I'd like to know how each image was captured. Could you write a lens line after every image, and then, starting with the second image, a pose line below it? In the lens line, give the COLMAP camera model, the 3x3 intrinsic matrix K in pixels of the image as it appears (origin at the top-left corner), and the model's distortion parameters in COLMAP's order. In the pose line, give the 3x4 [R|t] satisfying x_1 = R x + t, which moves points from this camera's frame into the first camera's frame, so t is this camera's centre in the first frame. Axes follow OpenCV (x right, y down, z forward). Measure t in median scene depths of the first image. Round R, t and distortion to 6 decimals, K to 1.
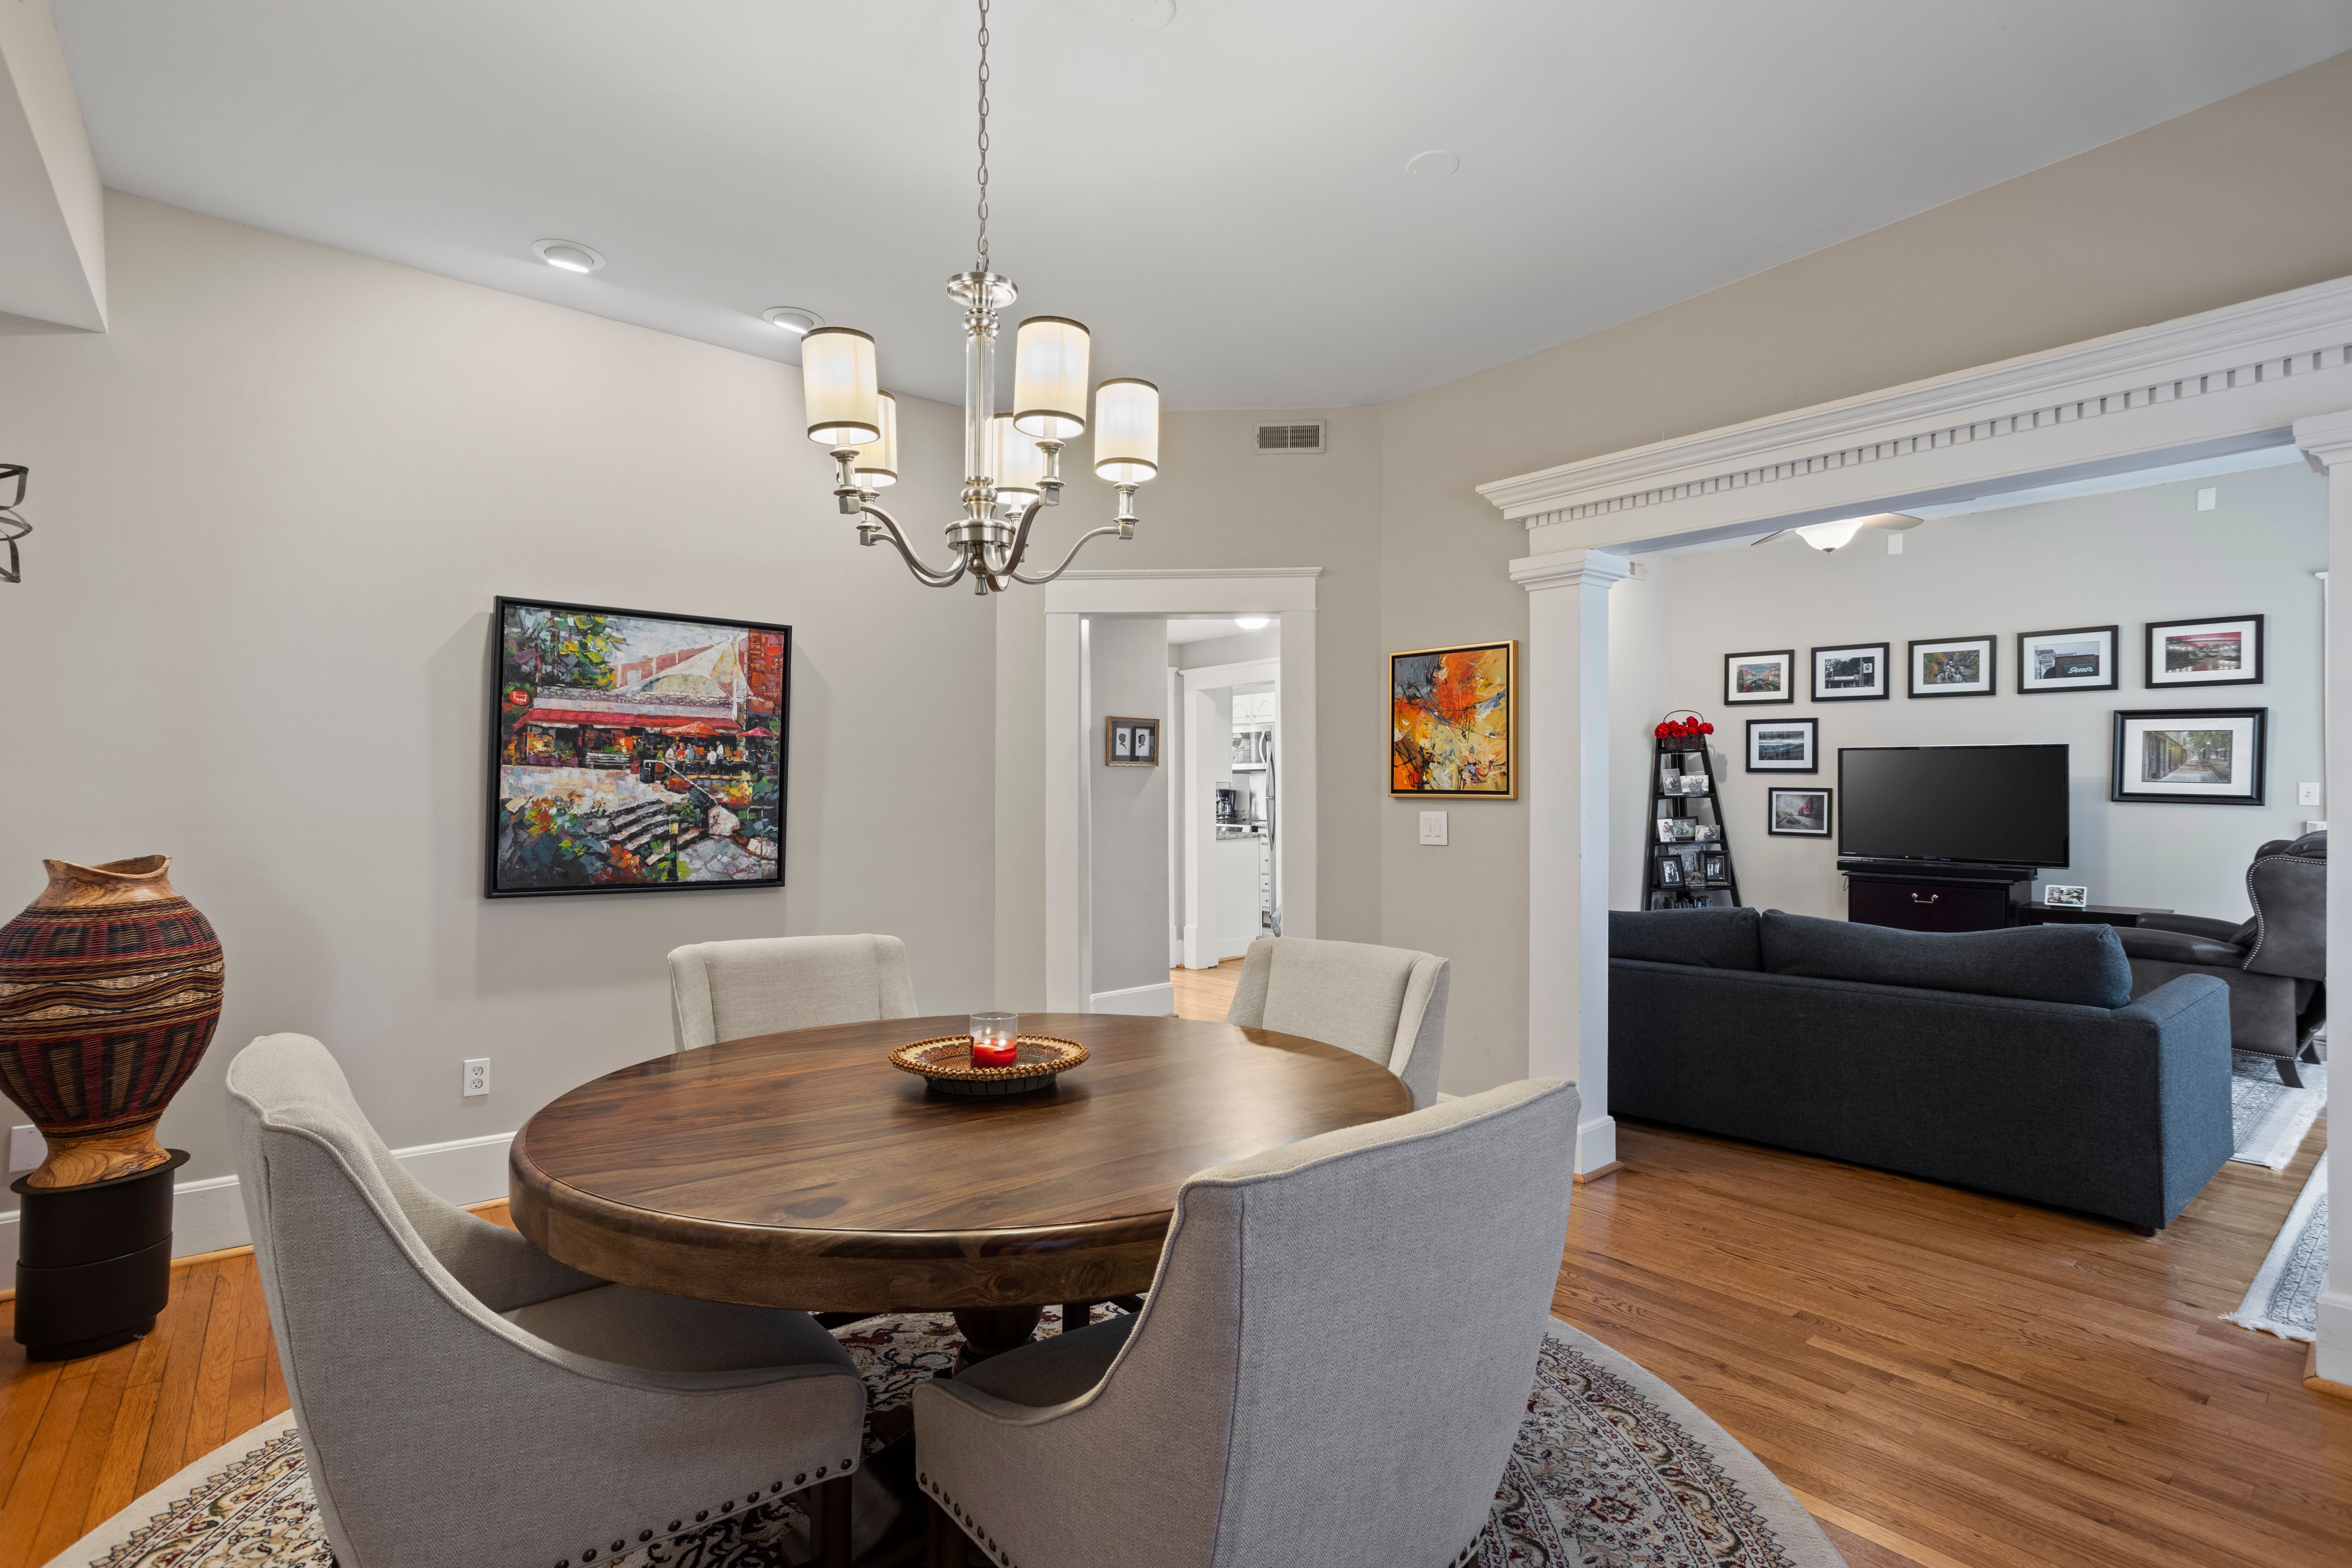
lens RADIAL K [[1156.5, 0, 1179.5], [0, 1156.5, 781.9], [0, 0, 1]] dist [-0.029028, 0.022841]
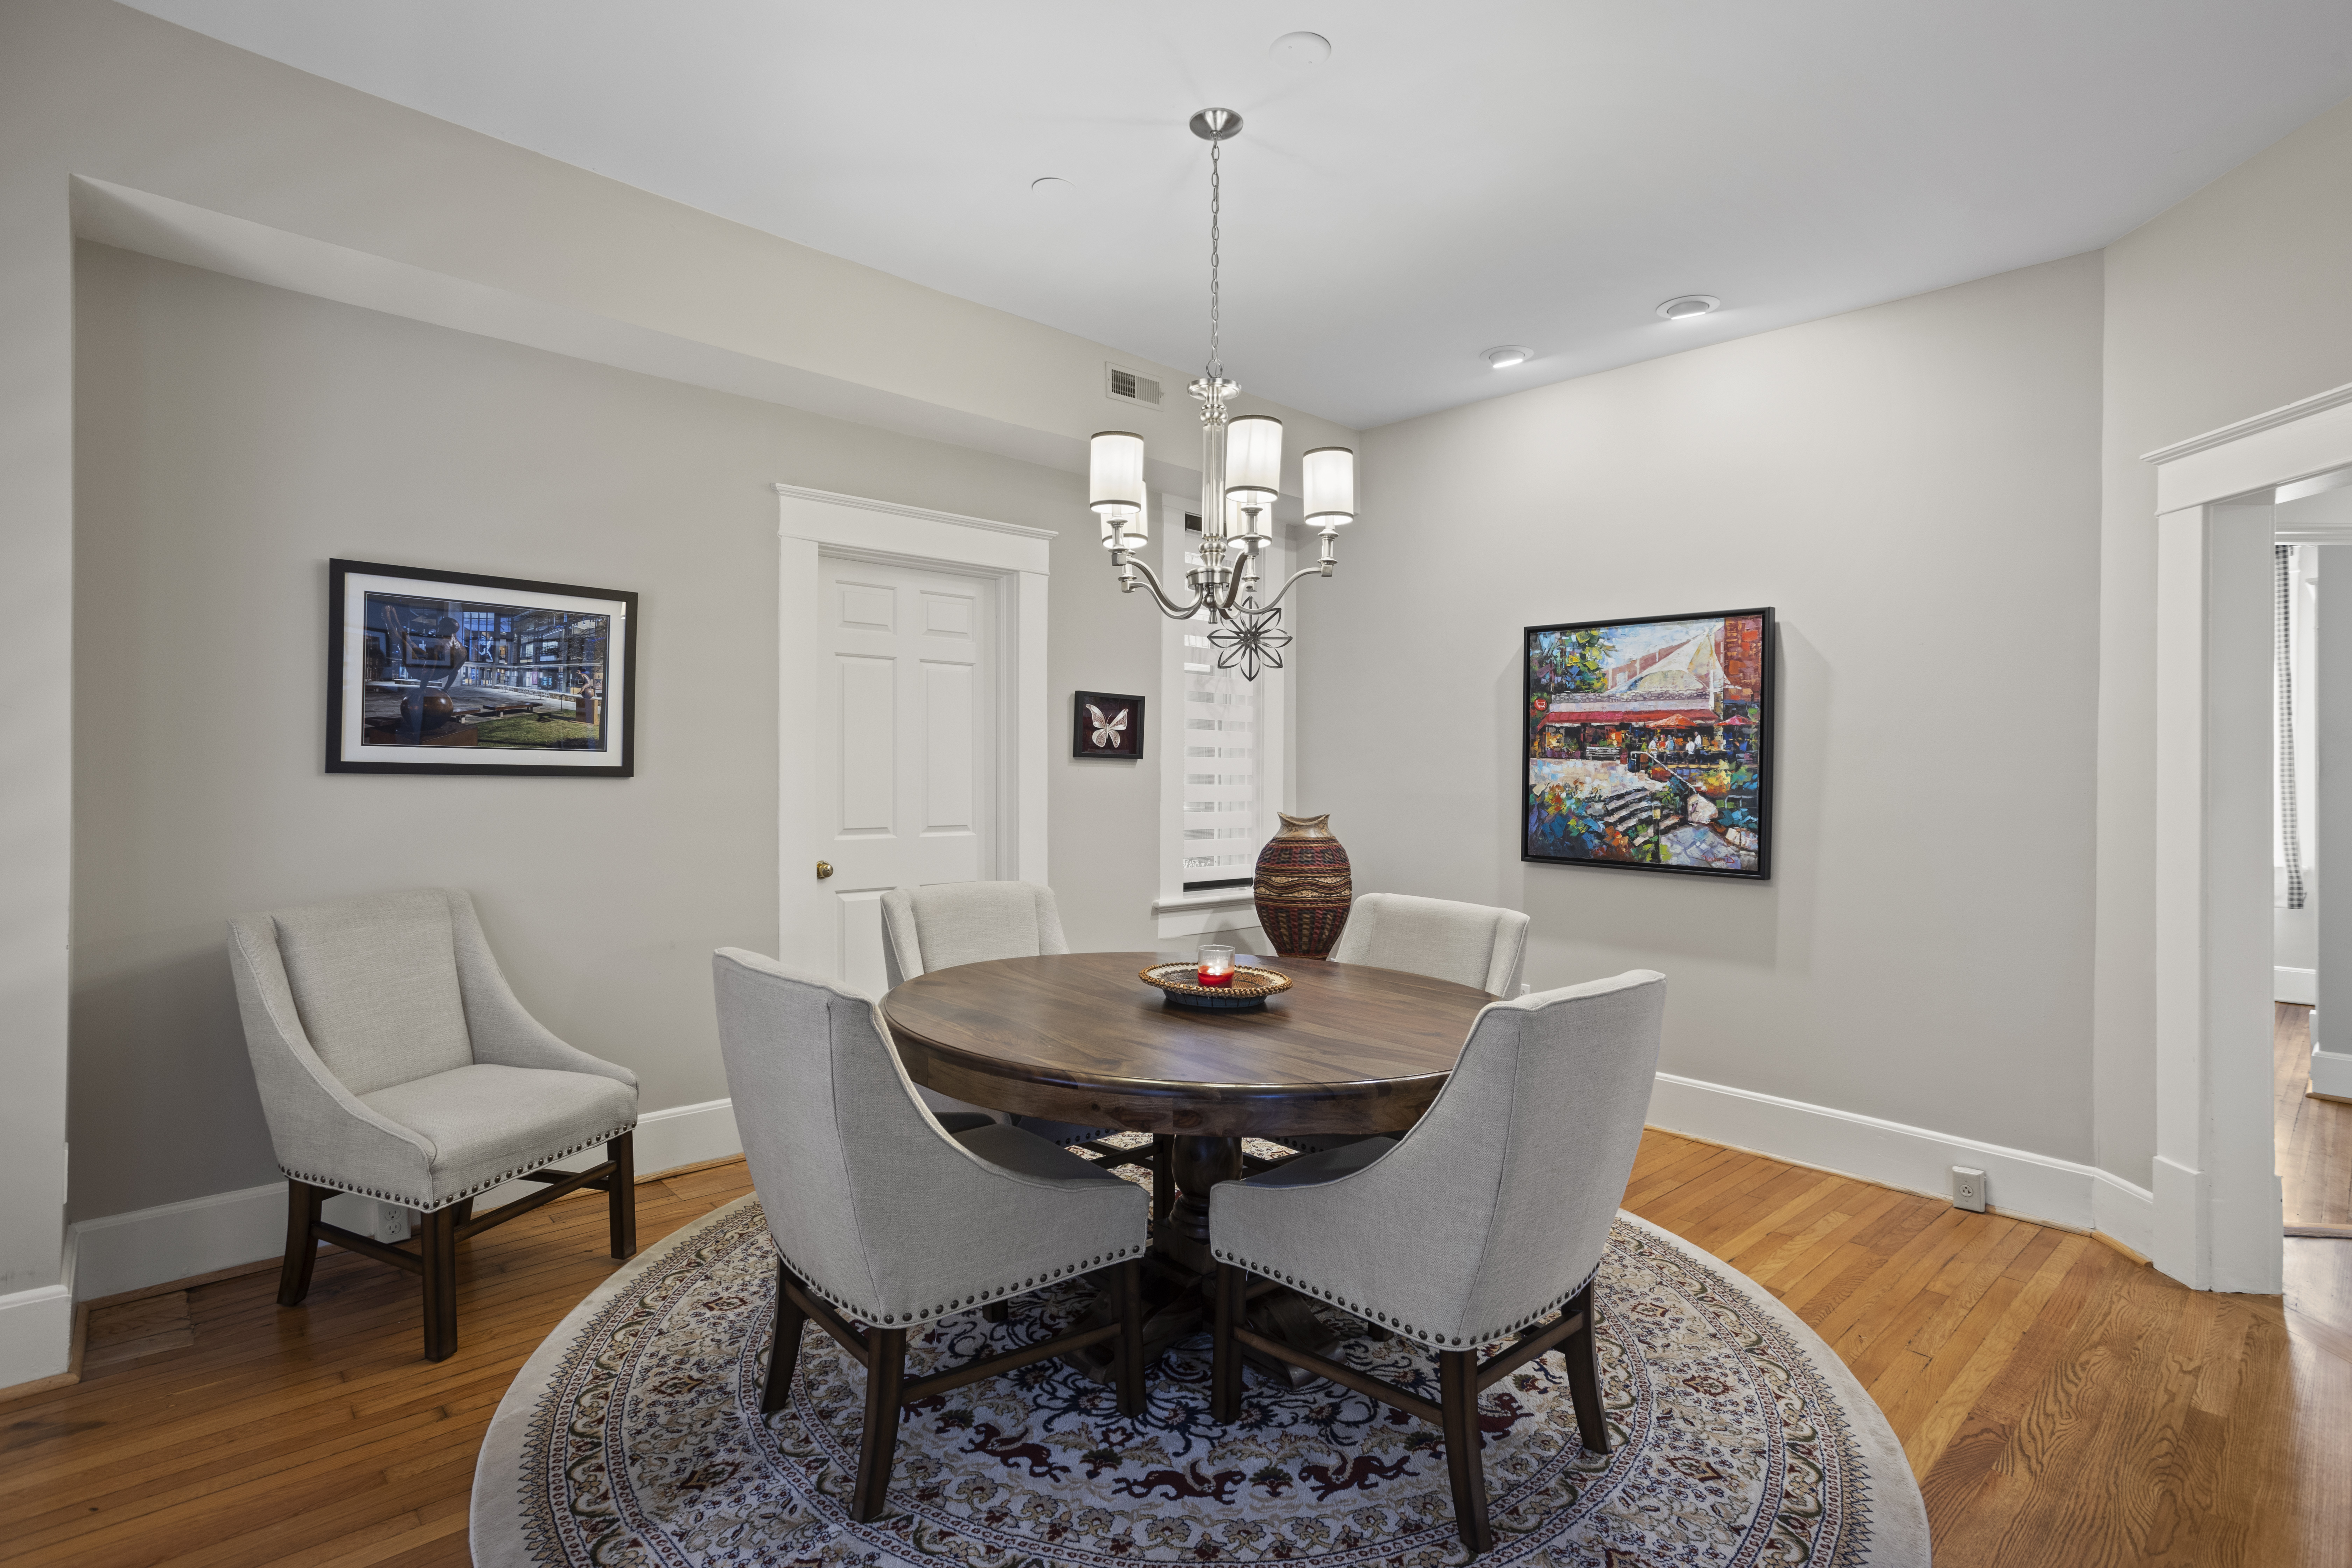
lens RADIAL K [[1156.5, 0, 1179.1], [0, 1156.5, 781.9], [0, 0, 1]] dist [-0.029028, 0.022841]
pose [[0.046085, 0.008441, -0.998902, 0.627804], [0.000076, 0.999964, 0.008454, 0.000882], [0.998938, -0.000465, 0.046082, 0.503888]]
